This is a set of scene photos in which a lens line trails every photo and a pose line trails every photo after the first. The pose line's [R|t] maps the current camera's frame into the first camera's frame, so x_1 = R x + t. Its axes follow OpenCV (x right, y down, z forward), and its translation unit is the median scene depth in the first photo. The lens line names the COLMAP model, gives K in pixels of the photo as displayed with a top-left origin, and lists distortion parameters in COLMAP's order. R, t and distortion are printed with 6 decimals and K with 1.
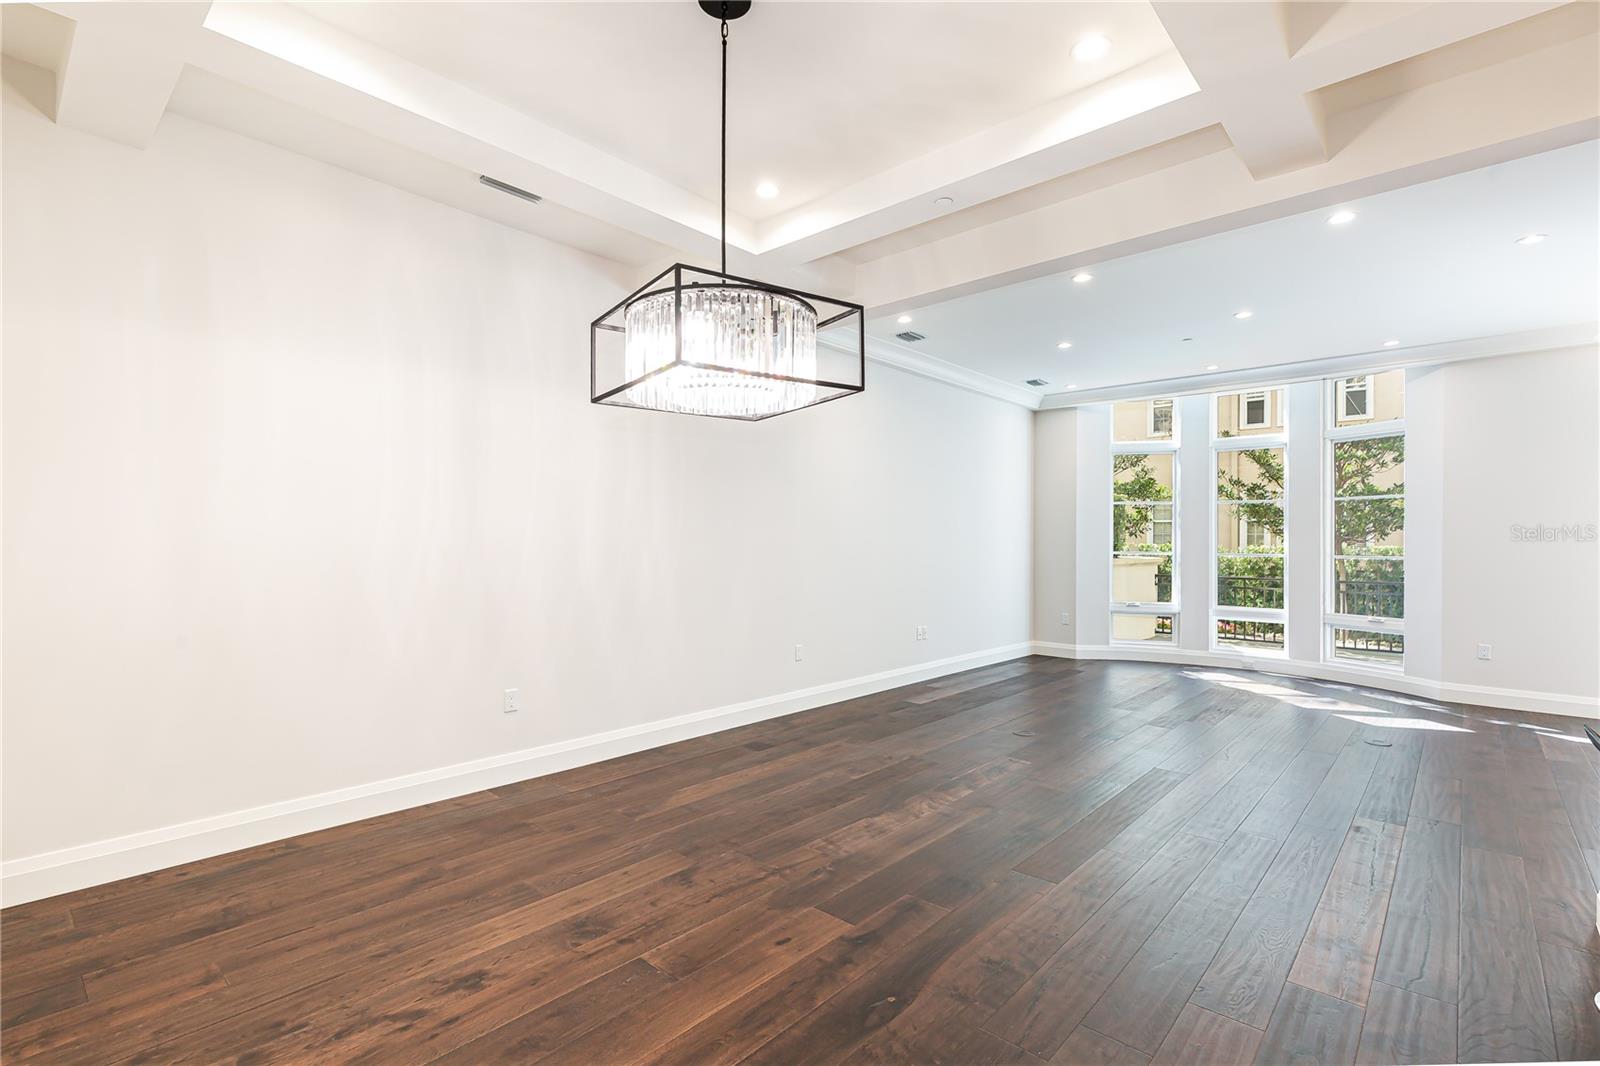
lens RADIAL K [[732.3, 0, 800.0], [0, 732.3, 542.7], [0, 0, 1]] dist [0.008272, 0.000434]
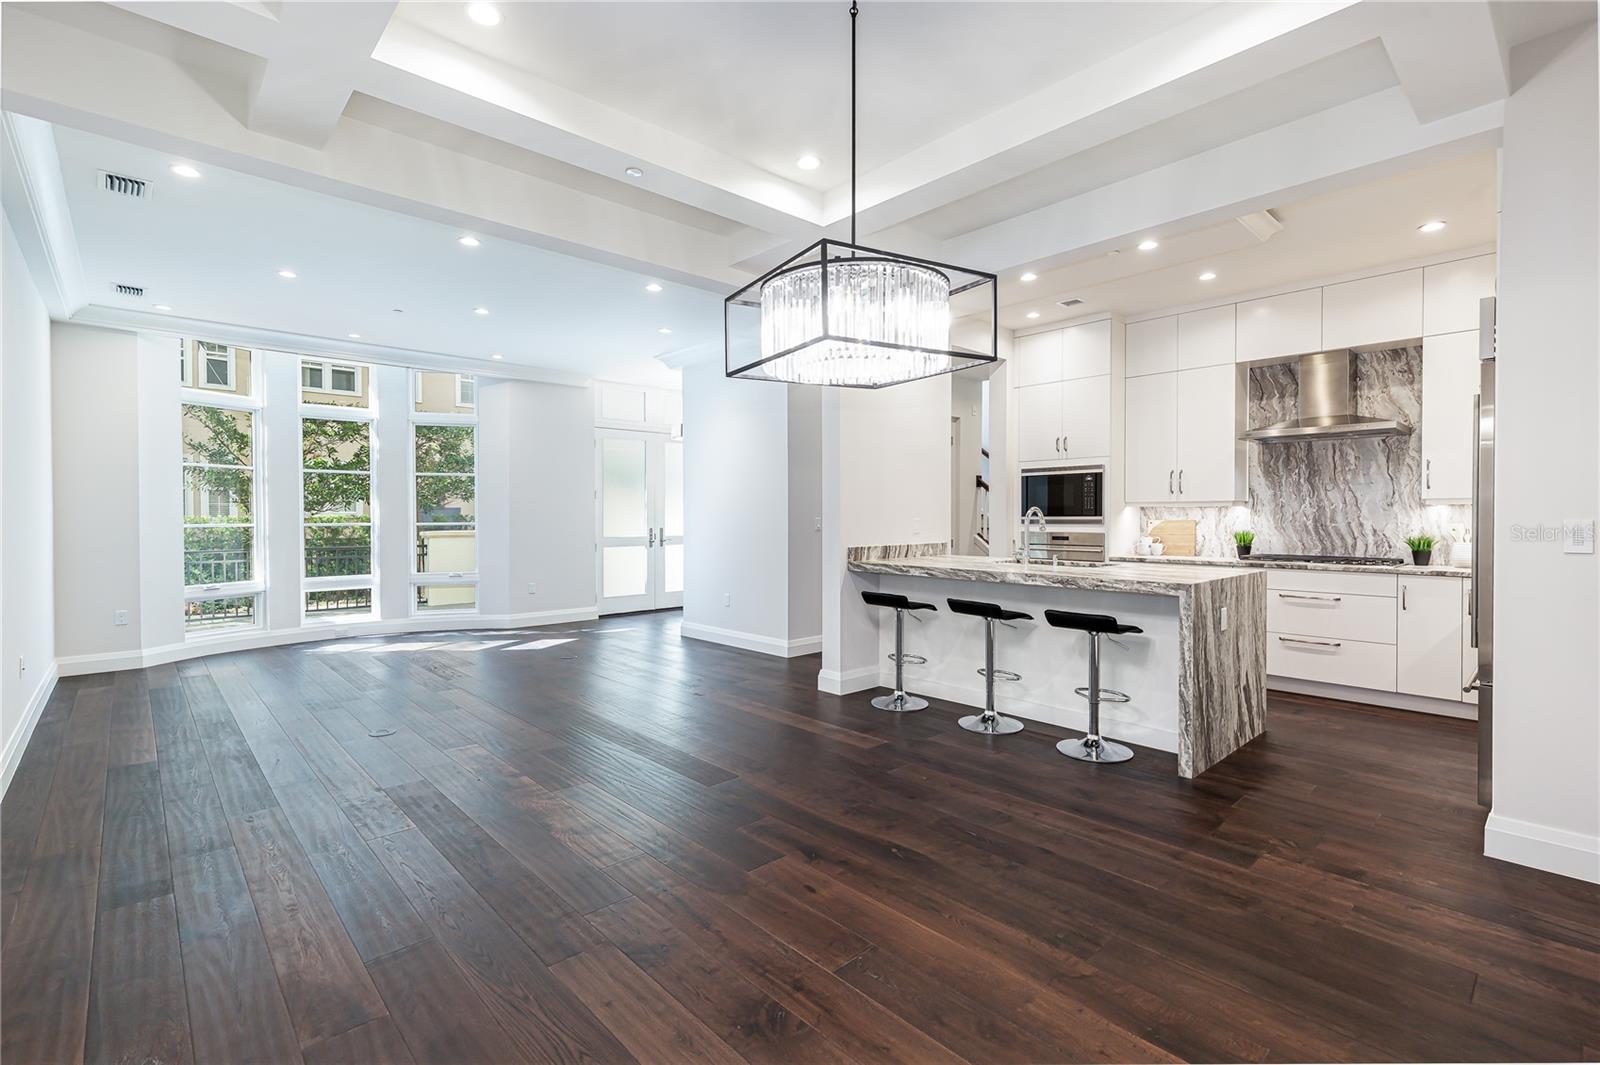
lens RADIAL K [[732.3, 0, 784.6], [0, 732.3, 526.7], [0, 0, 1]] dist [0.008272, 0.000434]
pose [[0.098647, -0.023712, 0.994840, -0.557912], [0.004940, 0.999715, 0.023339, -0.000885], [-0.995110, 0.002612, 0.098736, 0.488680]]
